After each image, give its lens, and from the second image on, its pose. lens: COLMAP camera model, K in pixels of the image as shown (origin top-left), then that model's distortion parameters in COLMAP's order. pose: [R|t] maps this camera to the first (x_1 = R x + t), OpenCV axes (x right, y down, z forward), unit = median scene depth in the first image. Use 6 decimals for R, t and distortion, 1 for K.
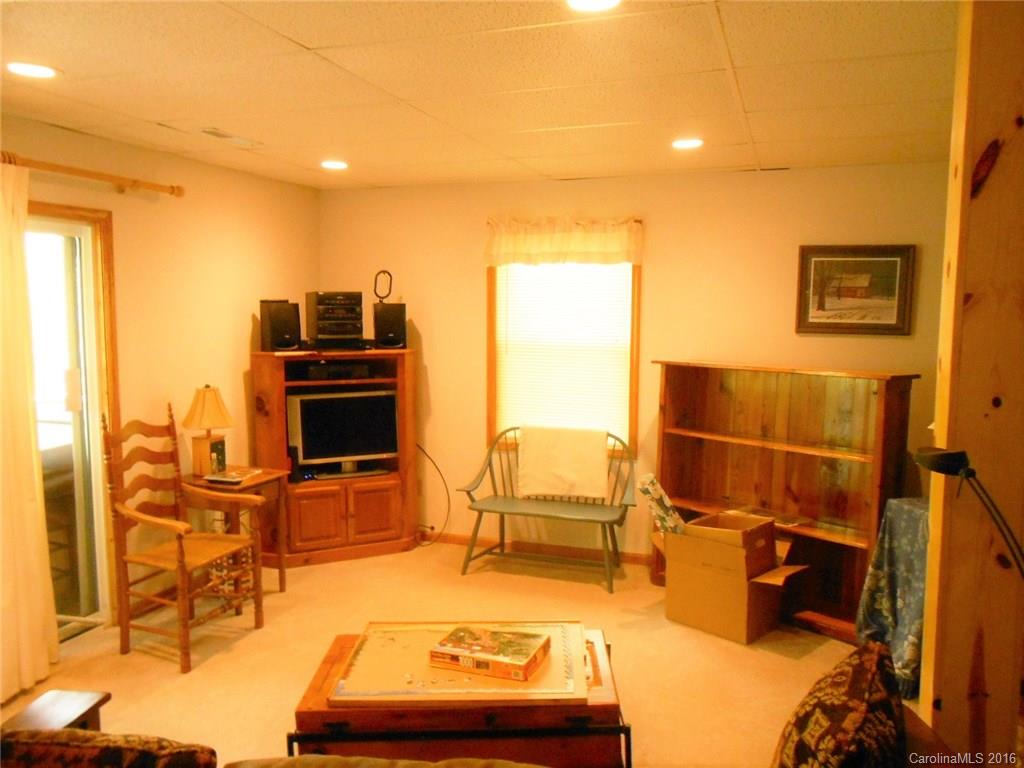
lens RADIAL K [[783.2, 0, 501.5], [0, 783.2, 385.4], [0, 0, 1]] dist [-0.033546, 0.033401]
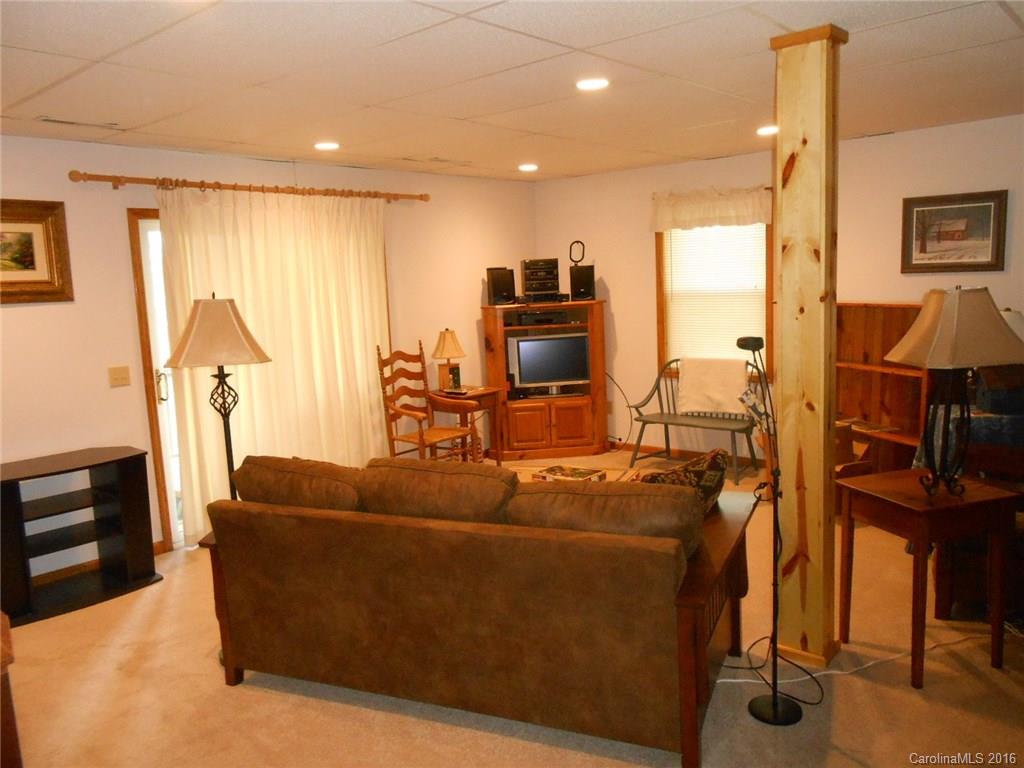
lens RADIAL K [[783.2, 0, 508.0], [0, 783.2, 383.4], [0, 0, 1]] dist [-0.033546, 0.033401]
pose [[0.928294, 0.002618, -0.371837, 0.244061], [0.014740, 0.998930, 0.043832, 0.034732], [0.371554, -0.046169, 0.927263, -0.287497]]
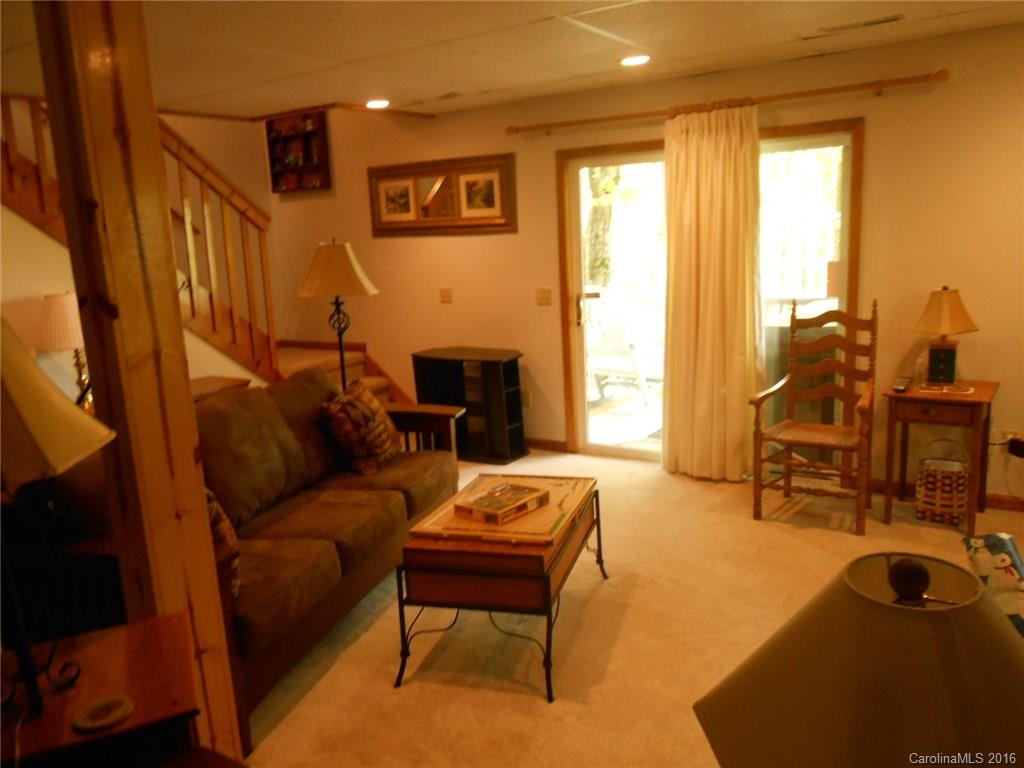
lens RADIAL K [[783.2, 0, 503.3], [0, 783.2, 384.0], [0, 0, 1]] dist [-0.033546, 0.033401]
pose [[-0.228888, 0.192775, -0.954174, 0.575154], [-0.046910, 0.976872, 0.208614, -0.049505], [0.972322, 0.092509, -0.214552, 0.615107]]
